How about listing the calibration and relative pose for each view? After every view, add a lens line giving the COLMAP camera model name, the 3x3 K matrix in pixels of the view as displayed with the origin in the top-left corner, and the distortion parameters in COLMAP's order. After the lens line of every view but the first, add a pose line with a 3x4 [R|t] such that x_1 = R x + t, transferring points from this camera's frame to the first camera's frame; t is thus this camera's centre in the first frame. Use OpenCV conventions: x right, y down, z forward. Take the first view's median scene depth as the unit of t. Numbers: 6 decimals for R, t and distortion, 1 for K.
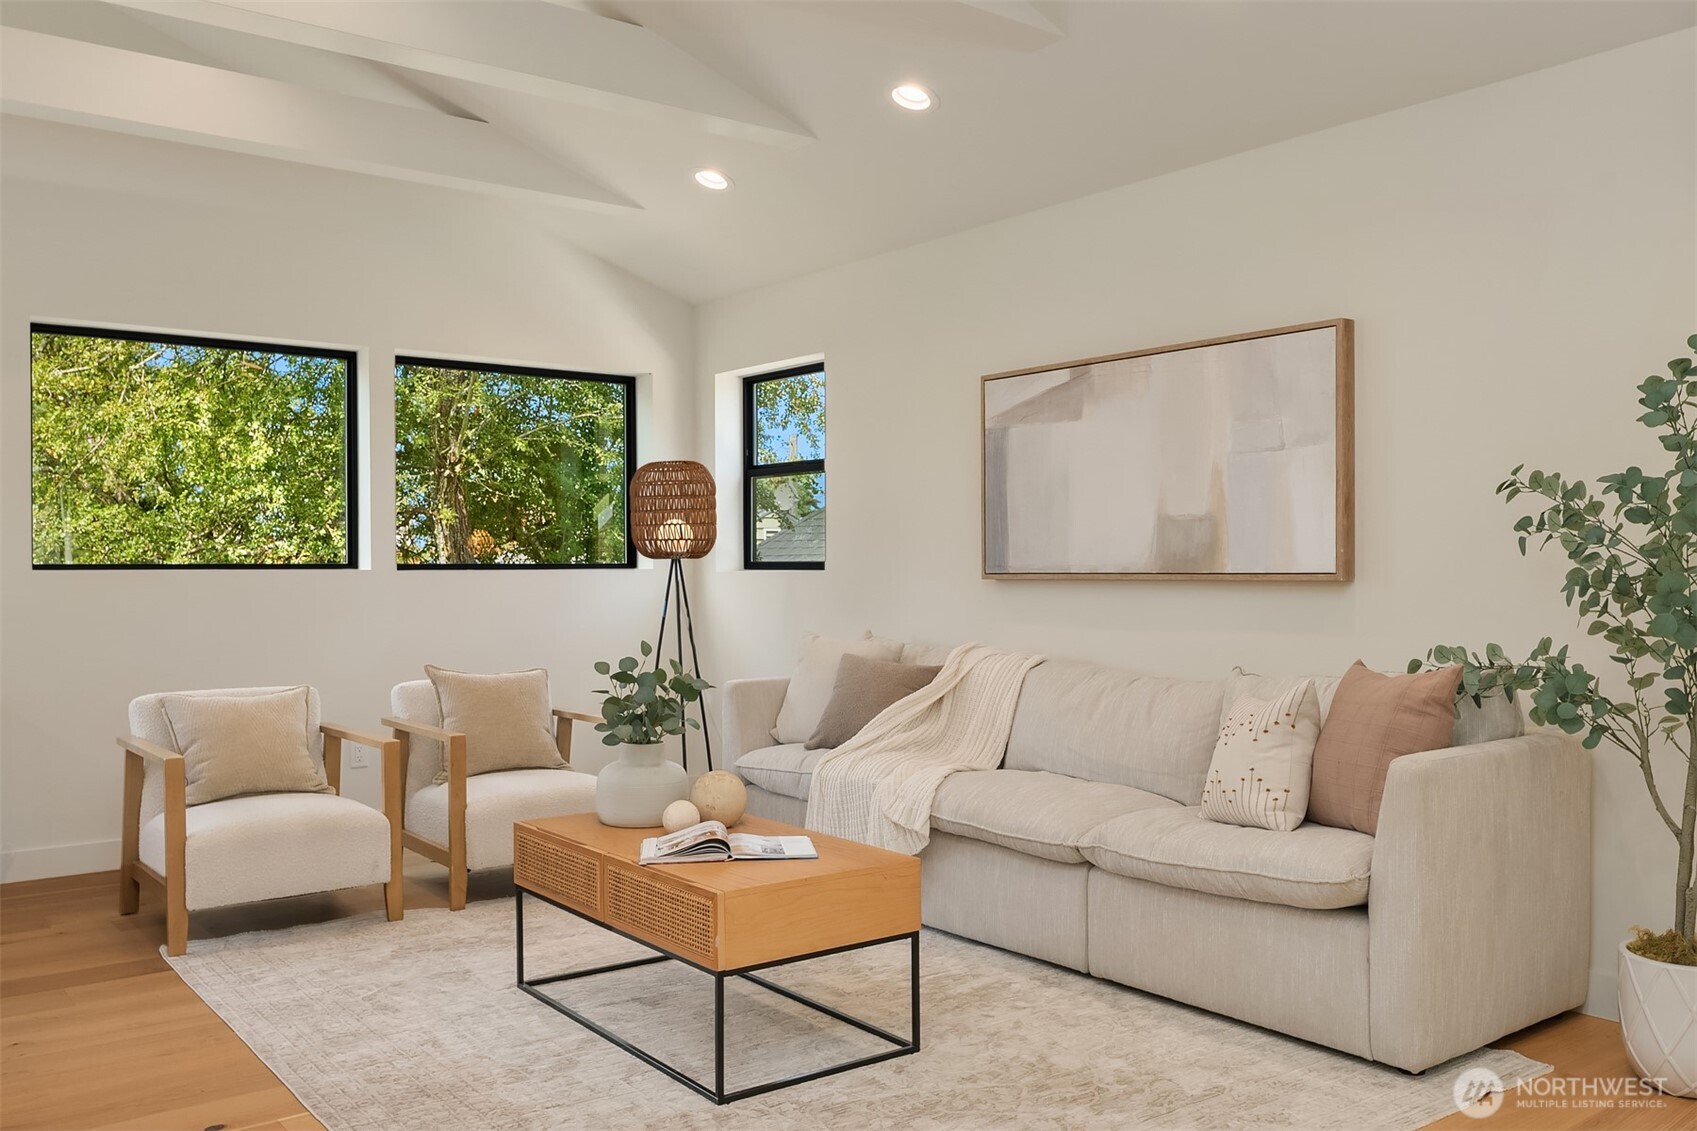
lens RADIAL K [[1397.0, 0, 849.6], [0, 1397.0, 577.1], [0, 0, 1]] dist [-0.009870, 0.009692]
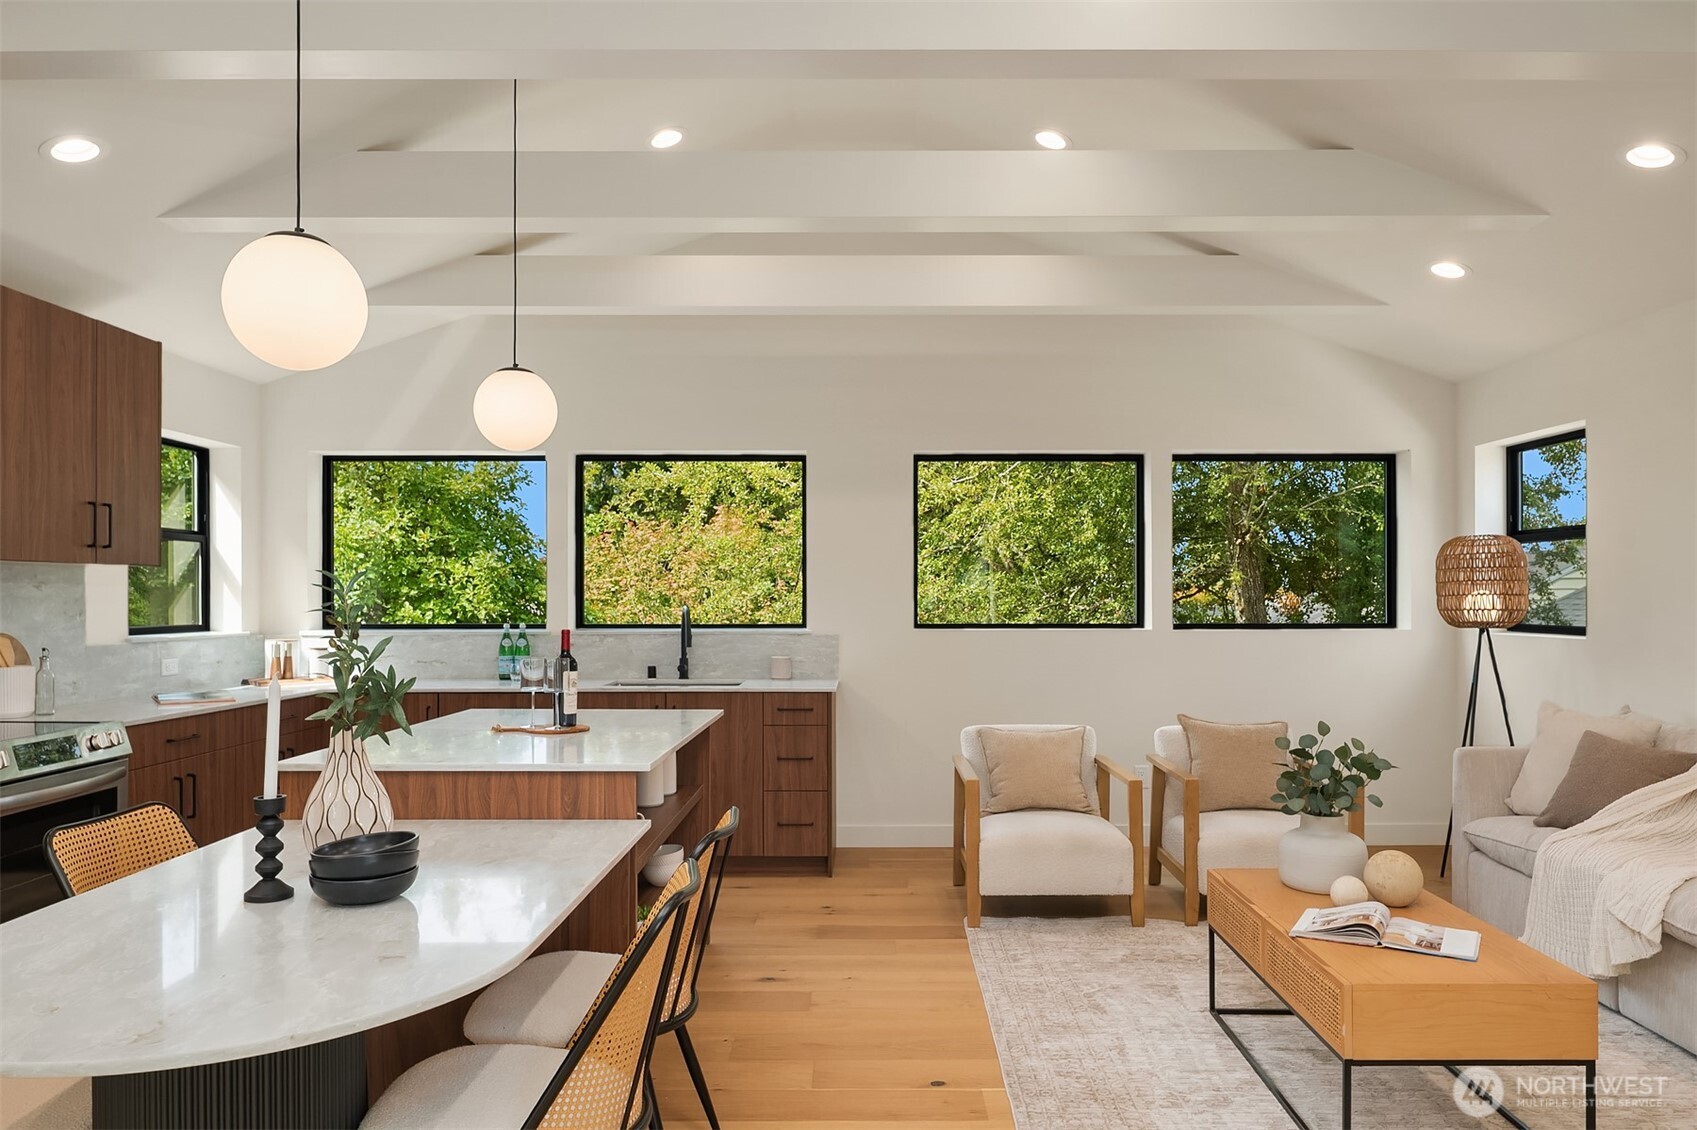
lens RADIAL K [[1119.8, 0, 868.3], [0, 1119.8, 596.9], [0, 0, 1]] dist [-0.000963, -0.004976]
pose [[0.791536, 0.001408, -0.611121, 0.094318], [-0.005179, 0.999977, -0.004404, -0.040716], [0.611100, 0.006650, 0.791525, 0.081008]]
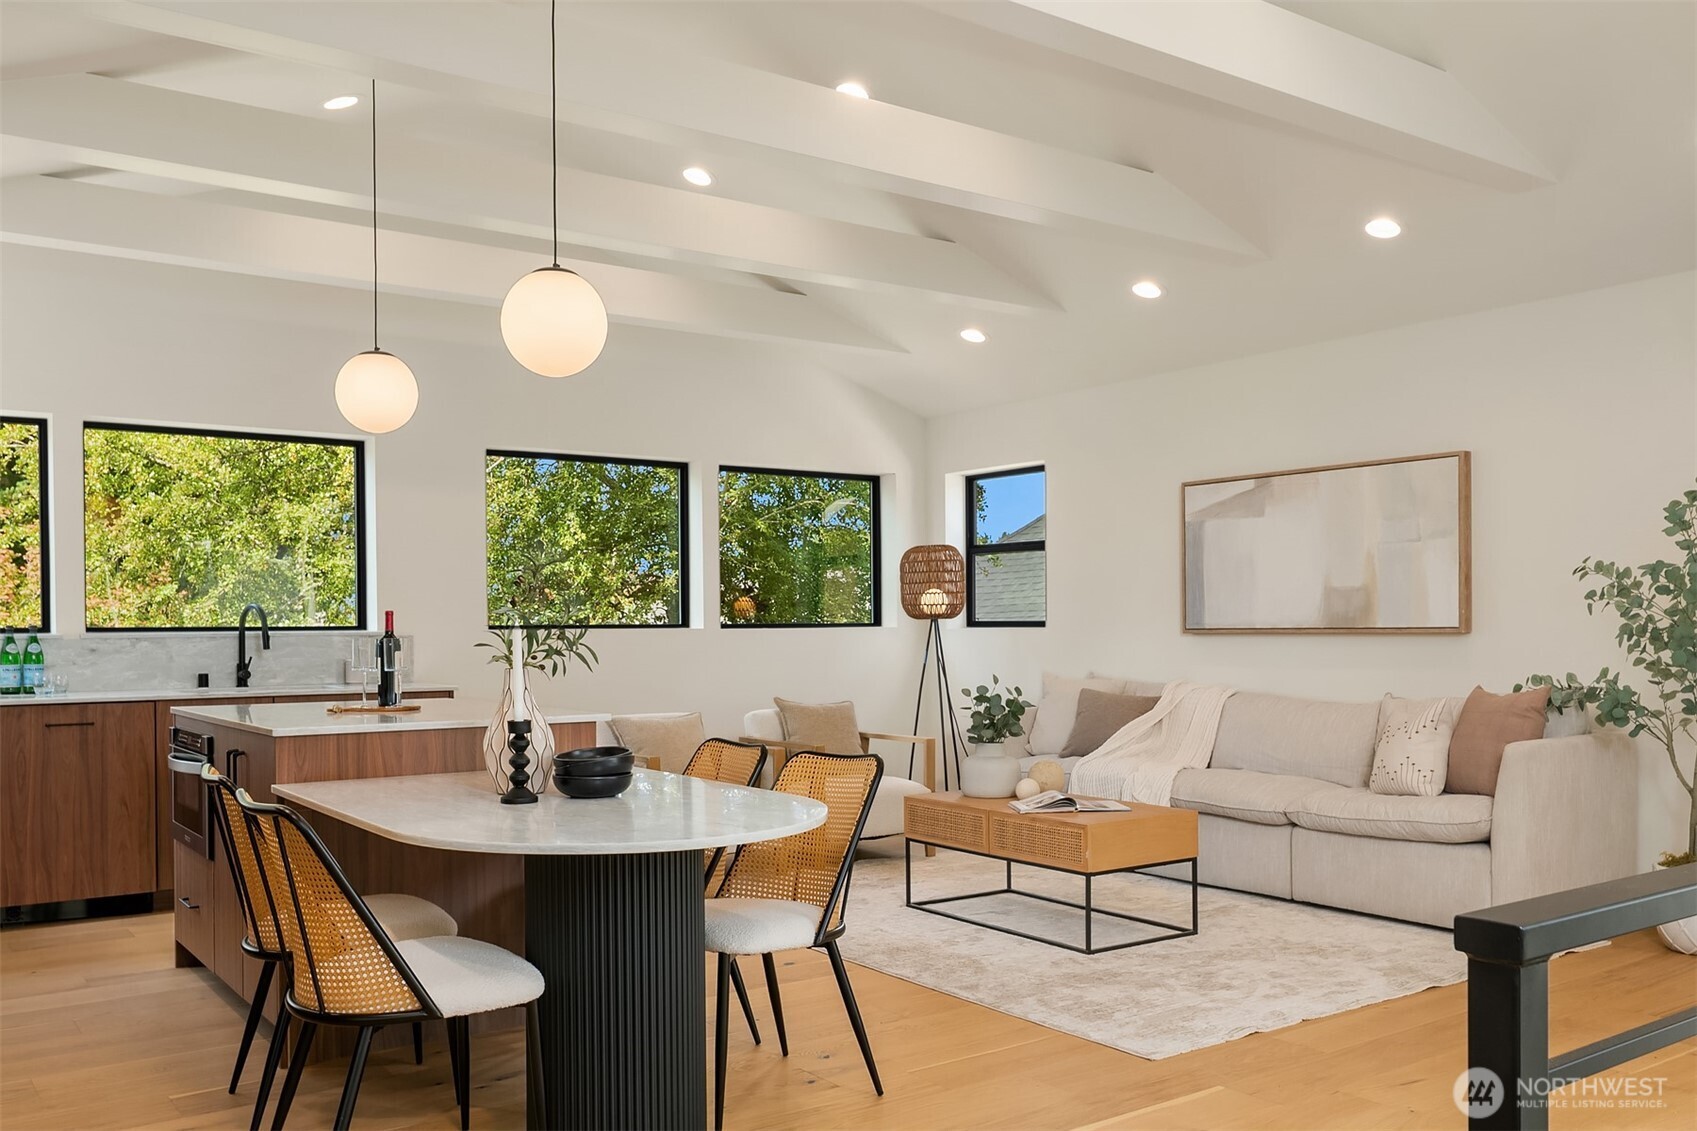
lens RADIAL K [[1397.0, 0, 850.5], [0, 1397.0, 638.3], [0, 0, 1]] dist [-0.009870, 0.009692]
pose [[0.999100, -0.004395, -0.042184, -0.210982], [0.004498, 0.999987, 0.002355, 0.002149], [0.042173, -0.002542, 0.999107, -0.449996]]
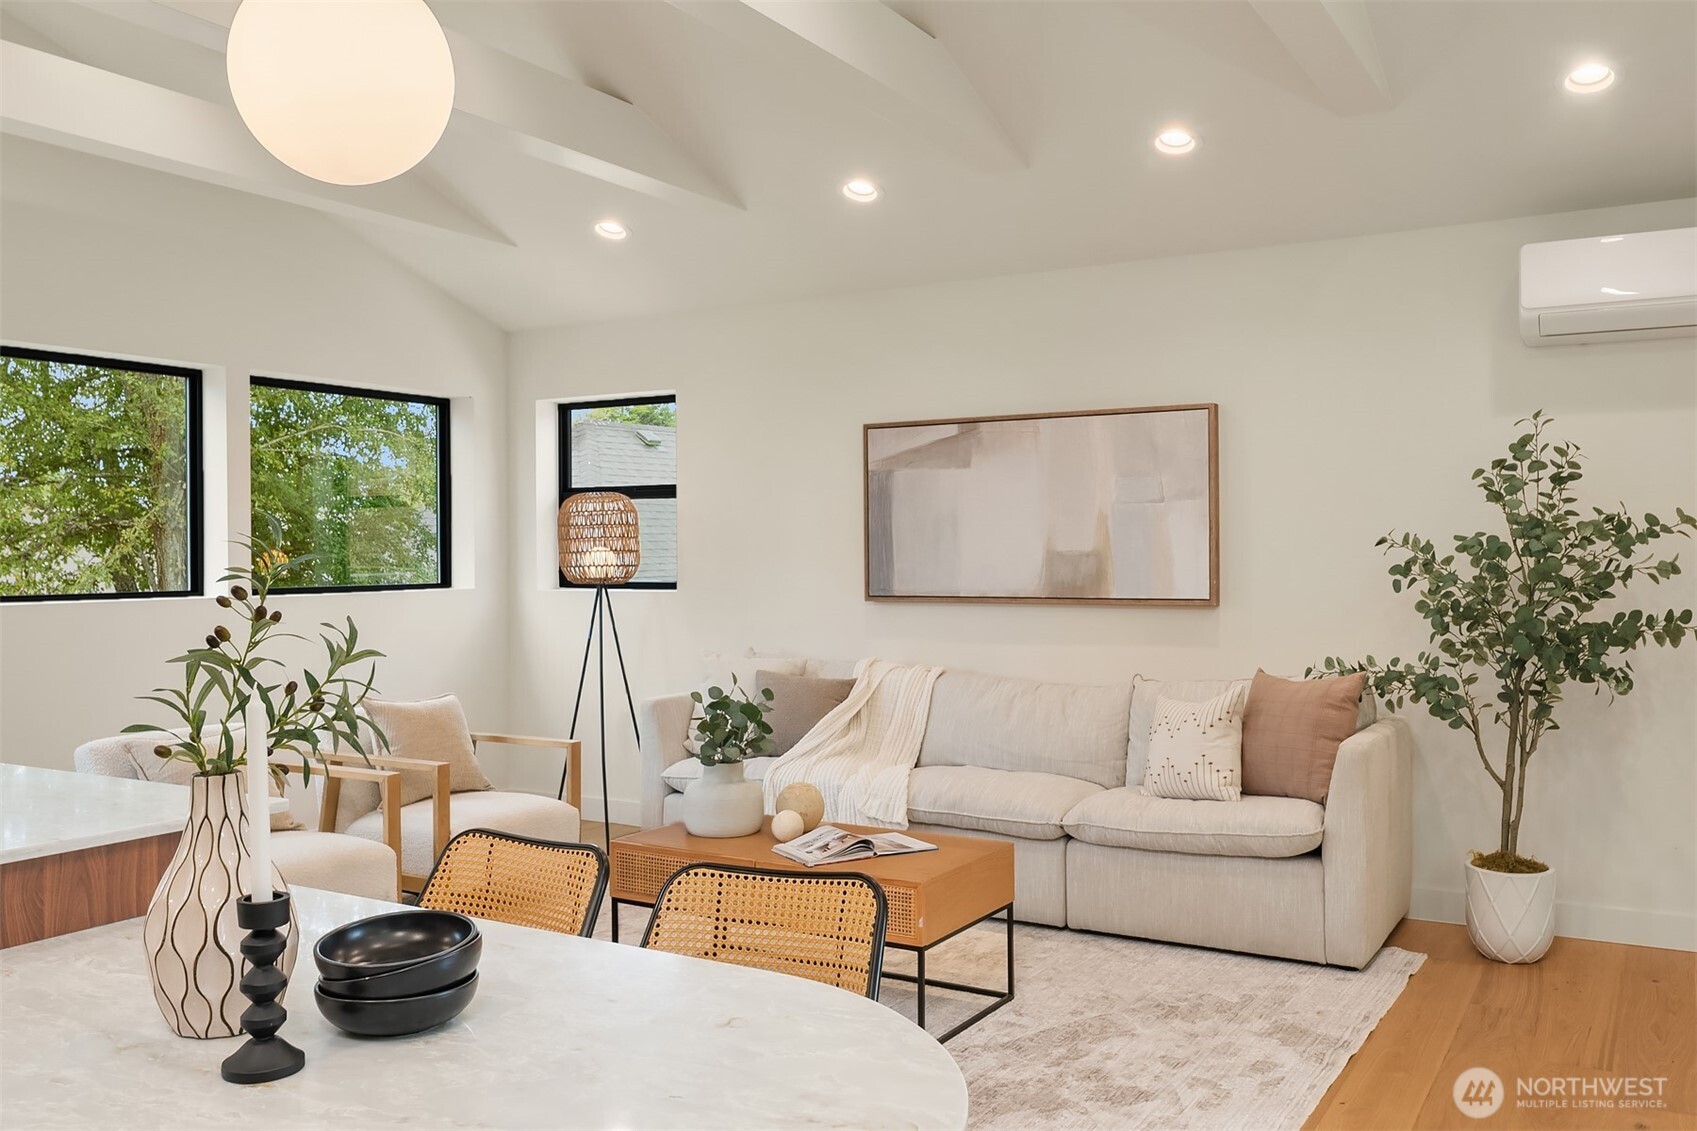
lens RADIAL K [[1397.0, 0, 849.1], [0, 1397.0, 558.0], [0, 0, 1]] dist [-0.009870, 0.009692]
pose [[0.932122, -0.005233, 0.362108, -0.415692], [0.006617, 0.999975, -0.002582, -0.038767], [-0.362085, 0.004803, 0.932133, -0.082754]]
